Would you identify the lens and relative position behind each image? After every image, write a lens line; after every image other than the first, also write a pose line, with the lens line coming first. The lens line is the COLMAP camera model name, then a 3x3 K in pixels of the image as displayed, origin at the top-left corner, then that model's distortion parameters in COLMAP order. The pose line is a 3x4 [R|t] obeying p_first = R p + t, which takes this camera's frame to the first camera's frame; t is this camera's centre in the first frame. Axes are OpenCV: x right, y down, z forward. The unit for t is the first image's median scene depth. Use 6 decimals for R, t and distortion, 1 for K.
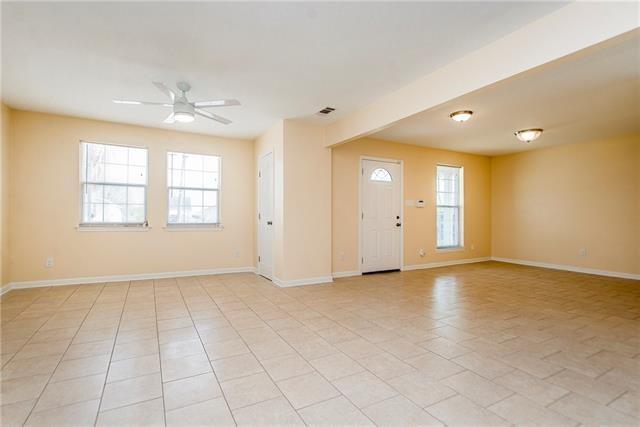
lens RADIAL K [[294.3, 0, 311.8], [0, 294.3, 219.1], [0, 0, 1]] dist [0.001376, 0.000016]
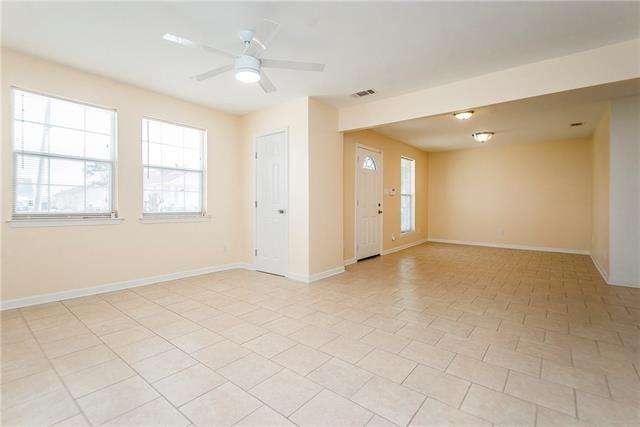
lens RADIAL K [[288.9, 0, 307.0], [0, 288.9, 209.8], [0, 0, 1]] dist [0.000969, 0.000010]
pose [[0.930836, -0.007412, 0.365361, -0.348479], [0.003091, 0.999918, 0.012409, -0.002224], [-0.365423, -0.010421, 0.930783, 0.146250]]
